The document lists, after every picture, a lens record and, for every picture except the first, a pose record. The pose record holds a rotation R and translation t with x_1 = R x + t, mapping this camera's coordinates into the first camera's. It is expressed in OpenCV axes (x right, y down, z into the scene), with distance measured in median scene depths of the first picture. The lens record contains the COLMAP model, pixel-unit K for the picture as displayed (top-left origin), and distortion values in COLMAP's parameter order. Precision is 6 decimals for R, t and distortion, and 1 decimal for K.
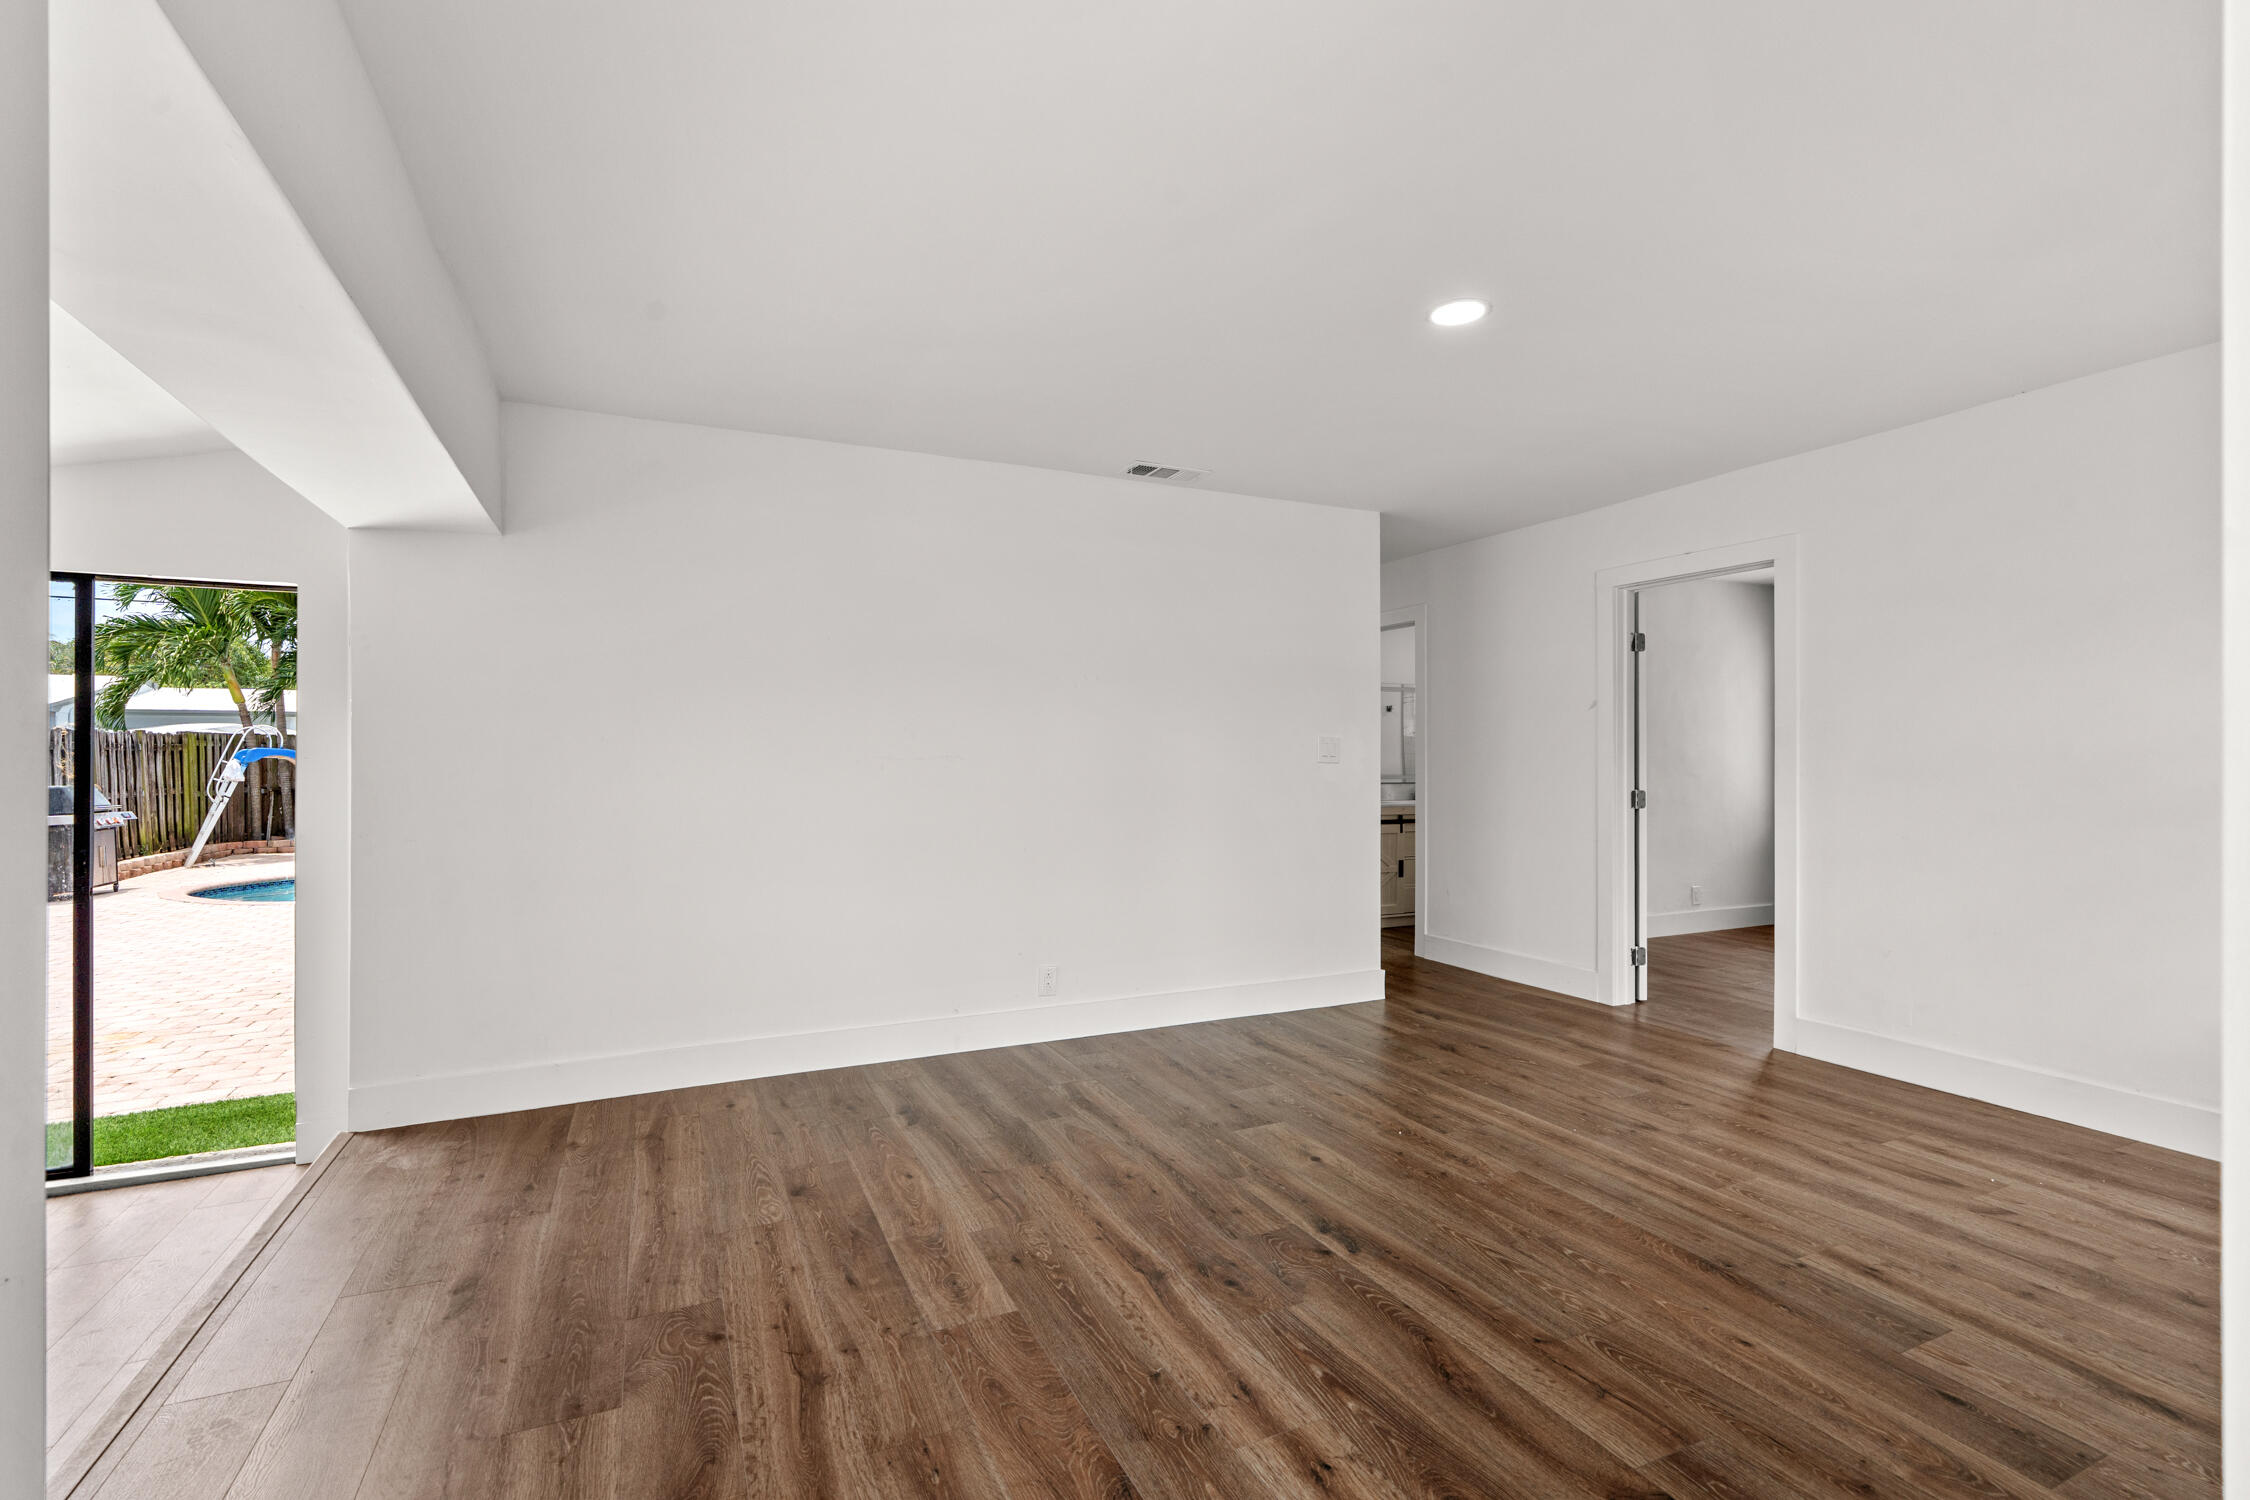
lens RADIAL K [[1016.5, 0, 1130.7], [0, 1016.5, 756.2], [0, 0, 1]] dist [-0.005985, 0.002963]
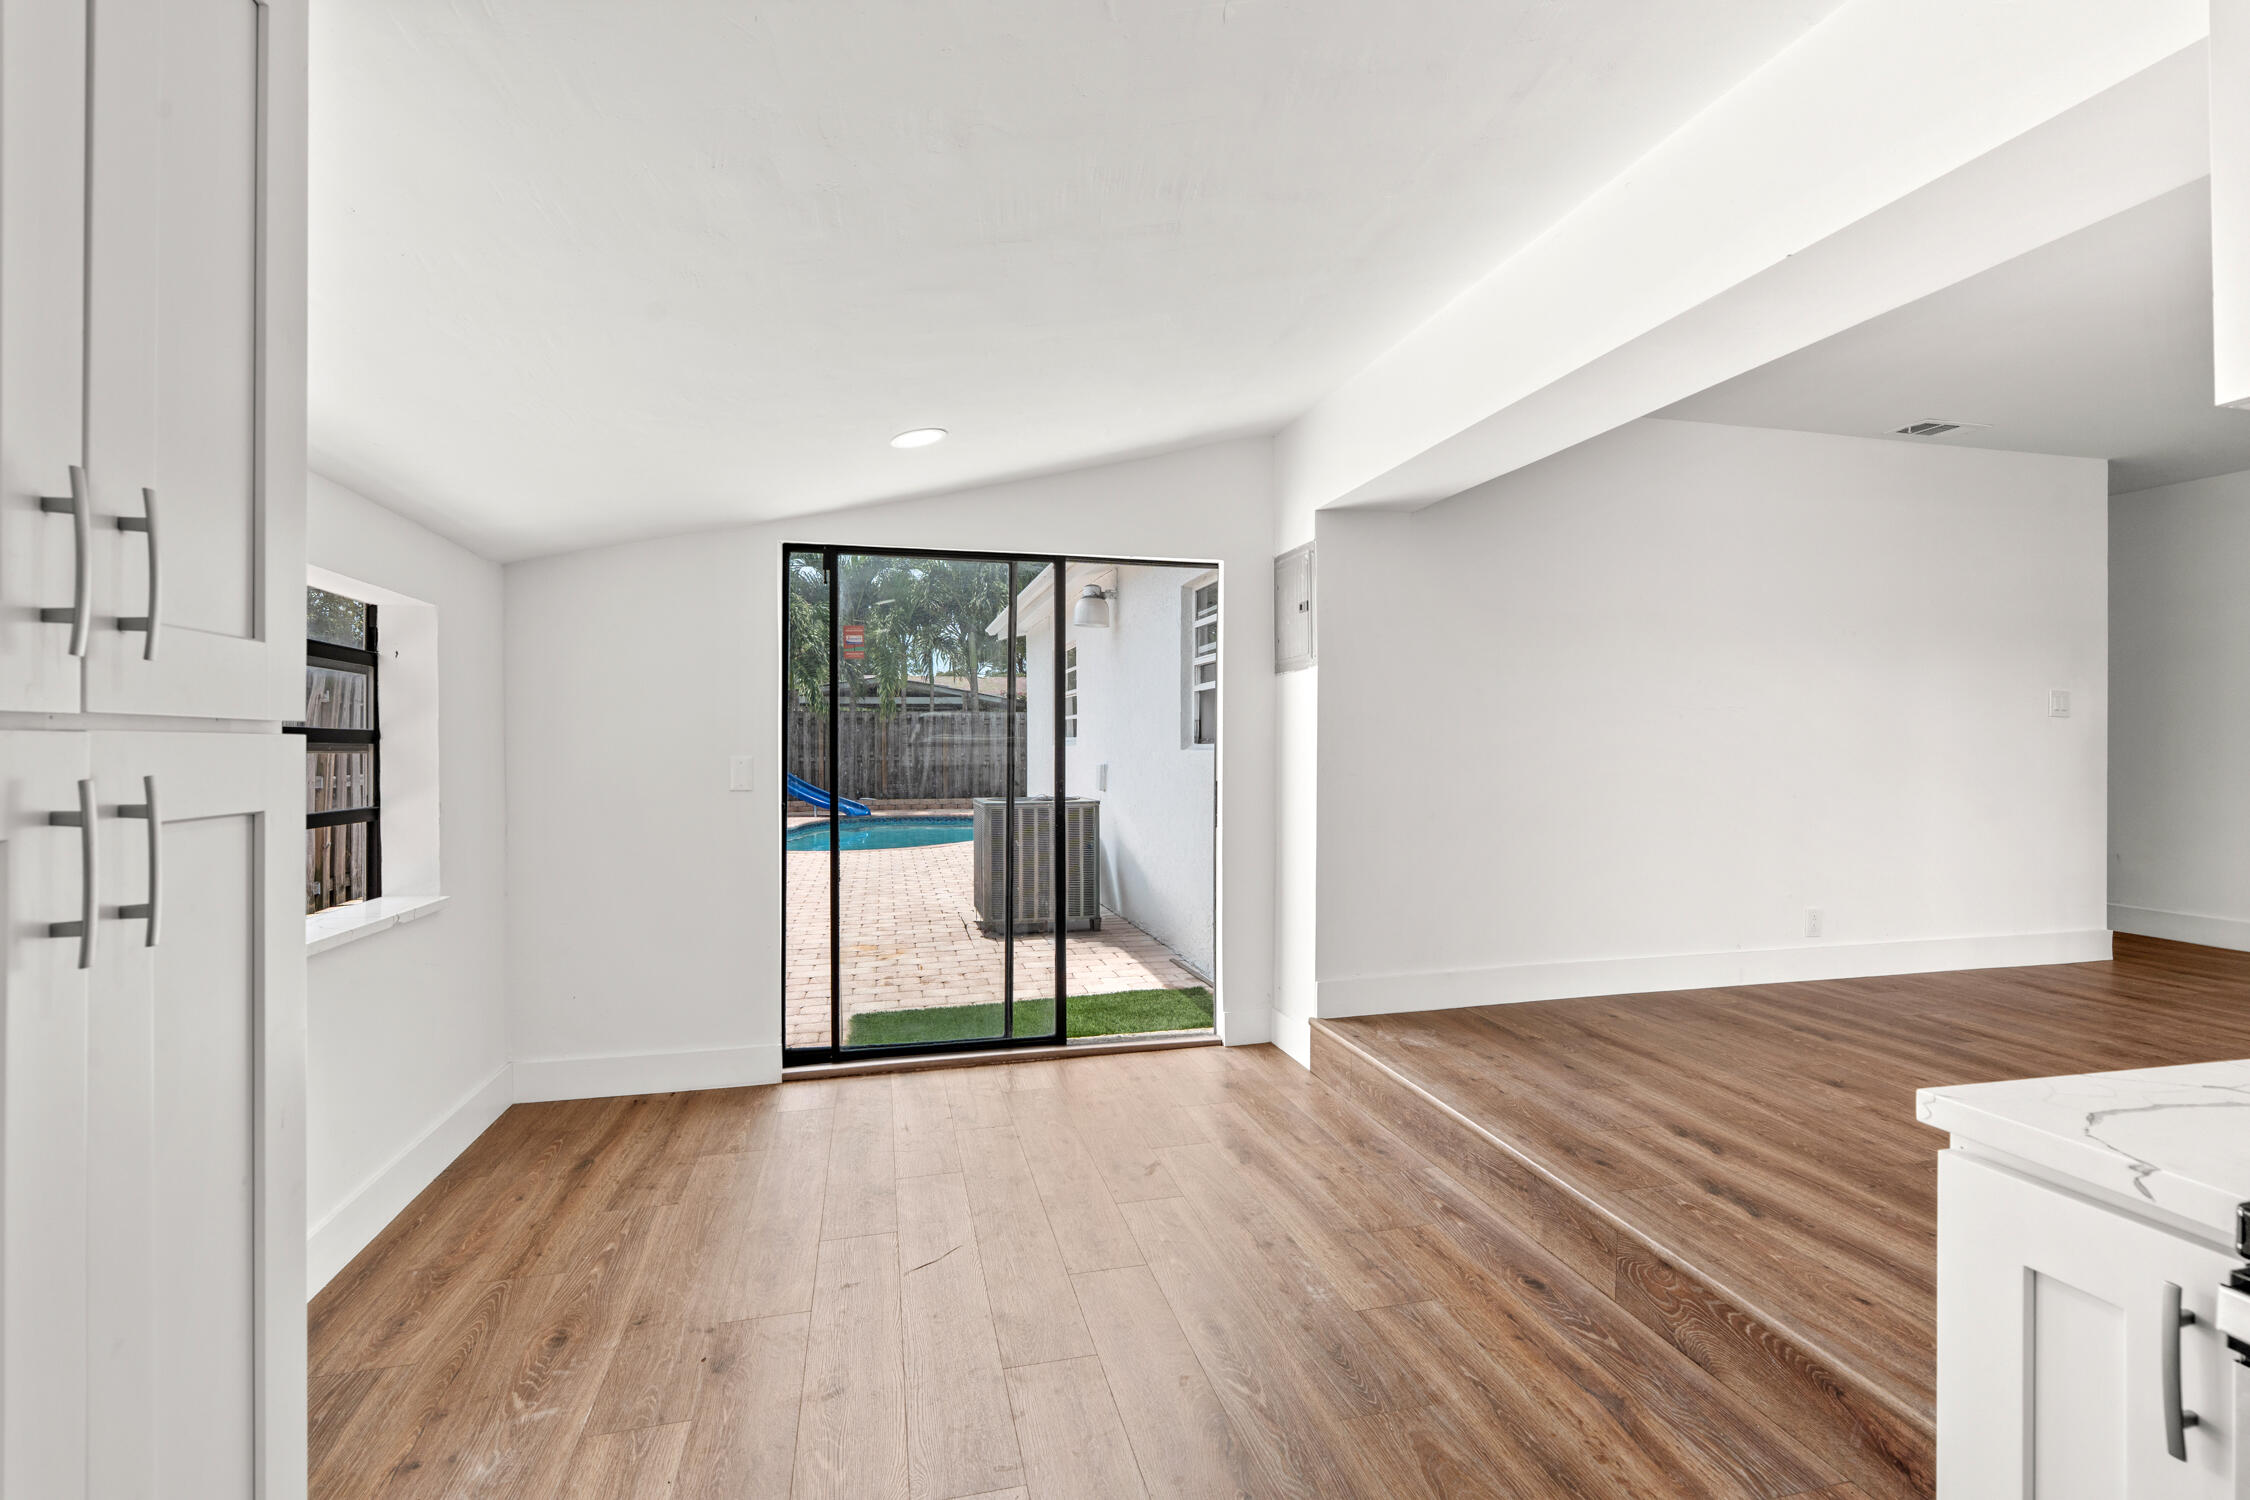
lens RADIAL K [[1016.5, 0, 1128.1], [0, 1016.5, 735.8], [0, 0, 1]] dist [-0.005985, 0.002963]
pose [[0.981450, 0.000764, -0.191718, -0.856832], [-0.001211, 0.999997, -0.002215, 0.048910], [0.191716, 0.002406, 0.981448, -0.236044]]
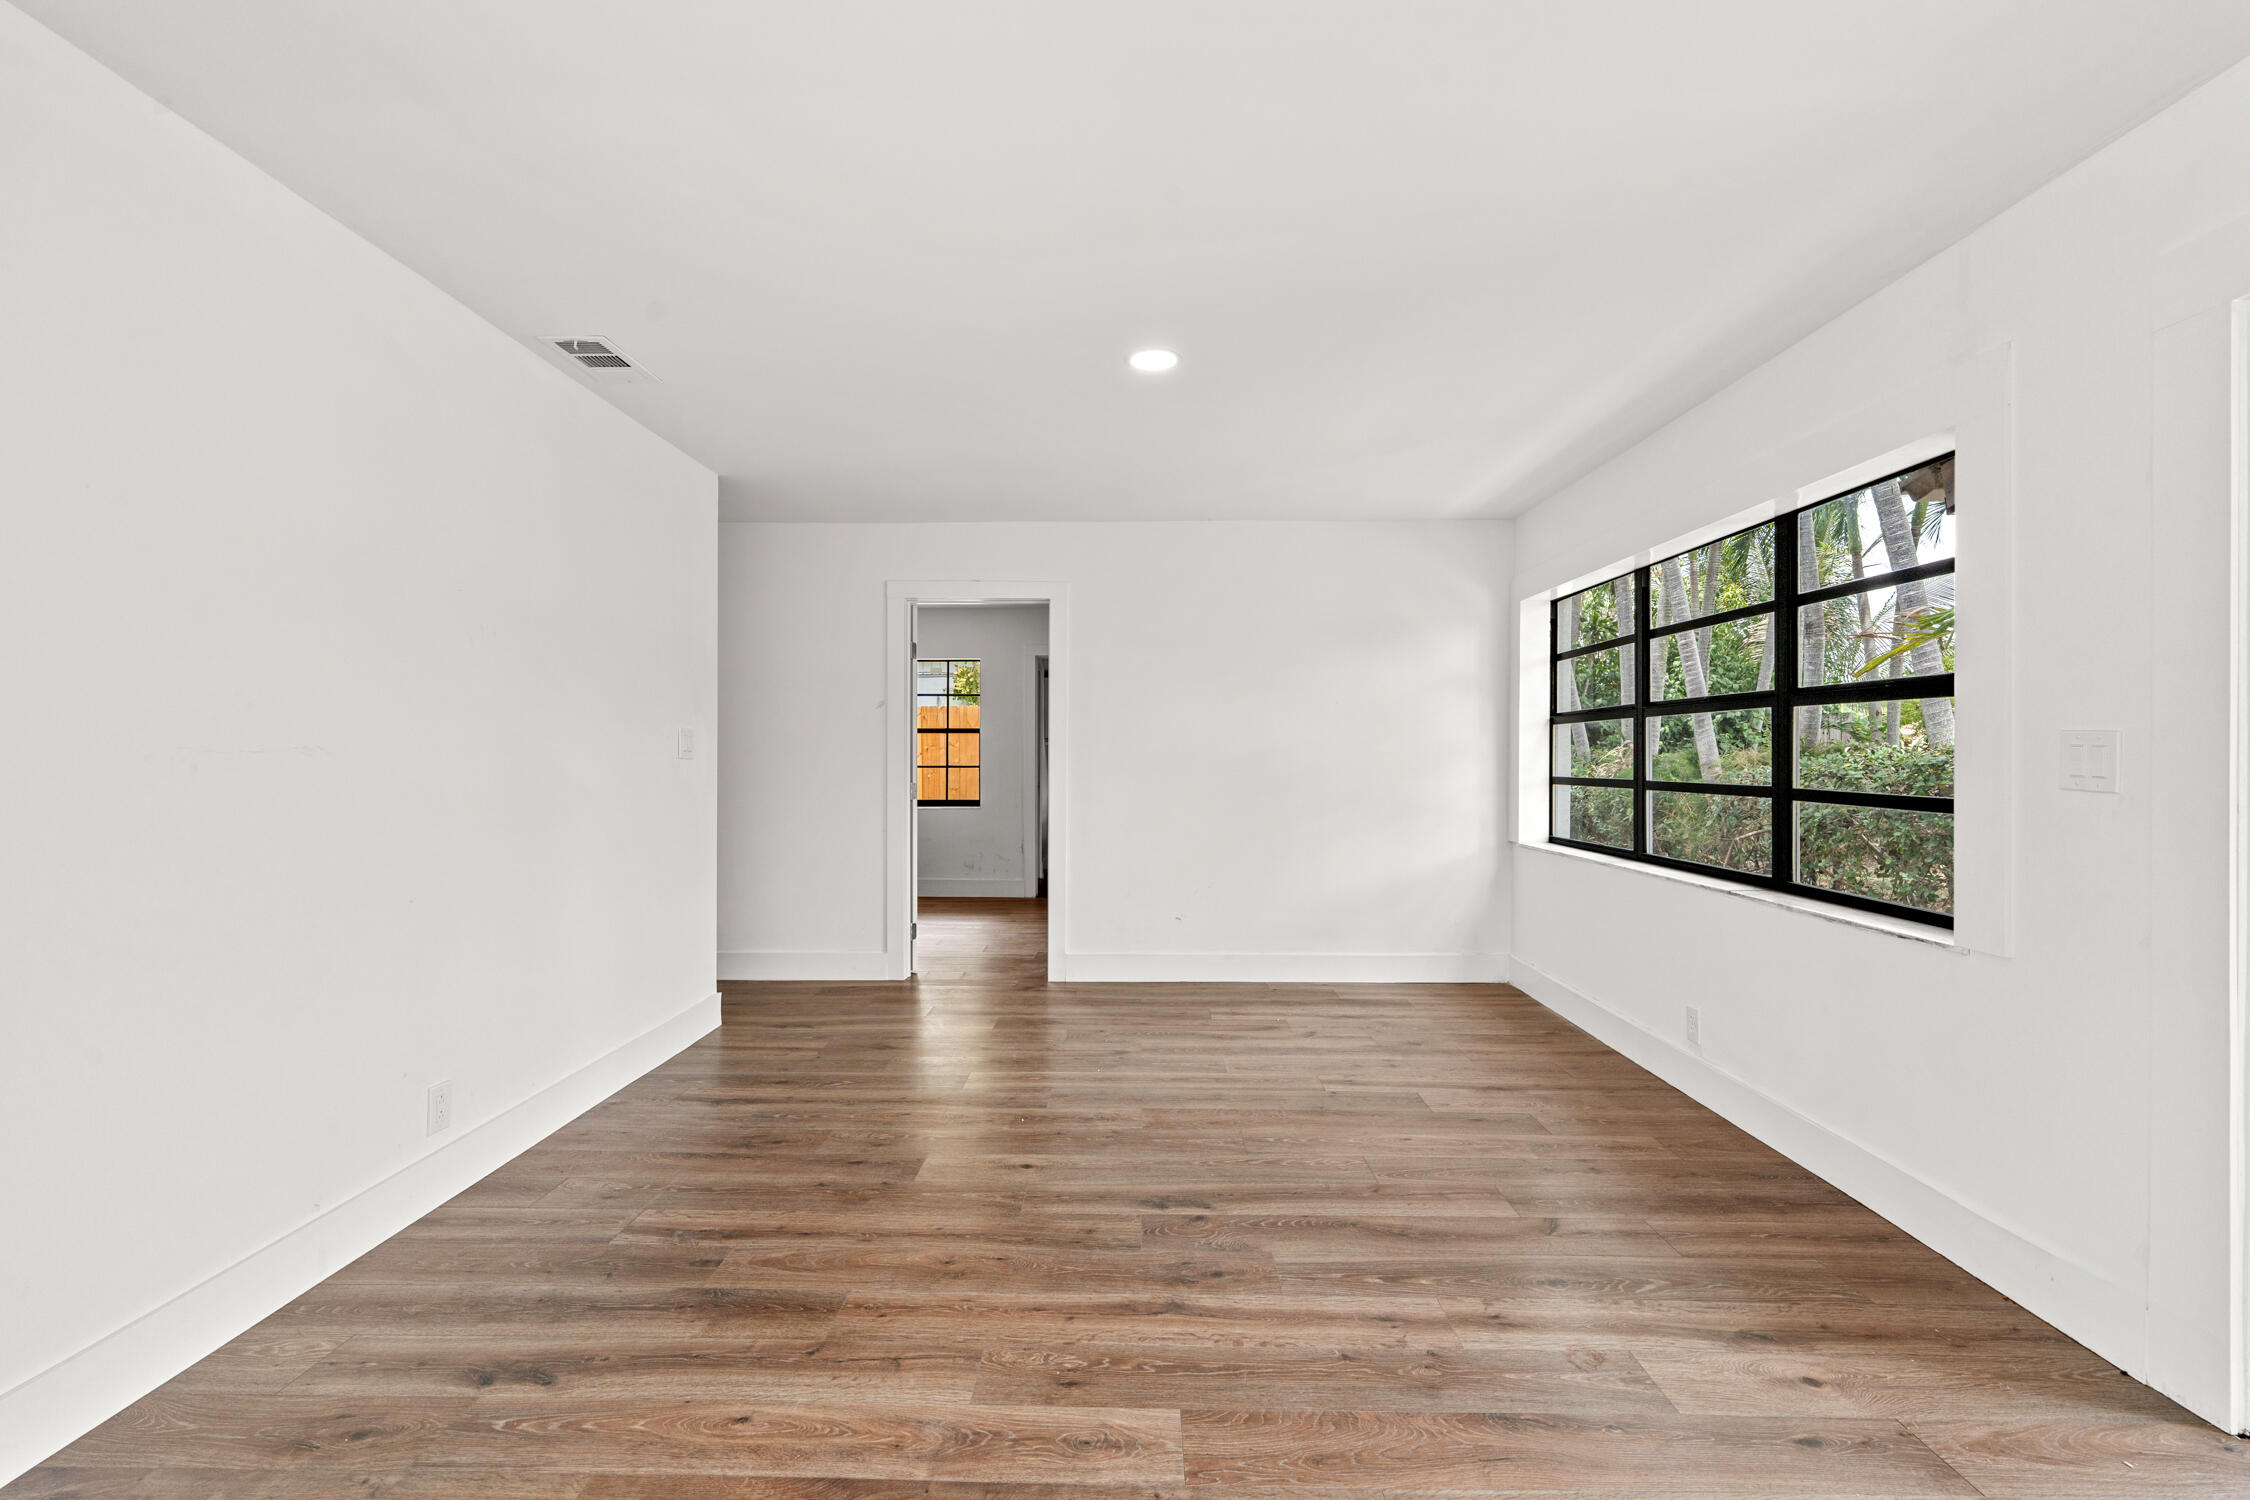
lens RADIAL K [[1016.5, 0, 1117.5], [0, 1016.5, 749.8], [0, 0, 1]] dist [-0.005985, 0.002963]
pose [[0.438832, 0.005413, 0.898553, -0.687318], [-0.001974, 0.999985, -0.005060, 0.004357], [-0.898567, 0.000446, 0.438836, 0.523863]]
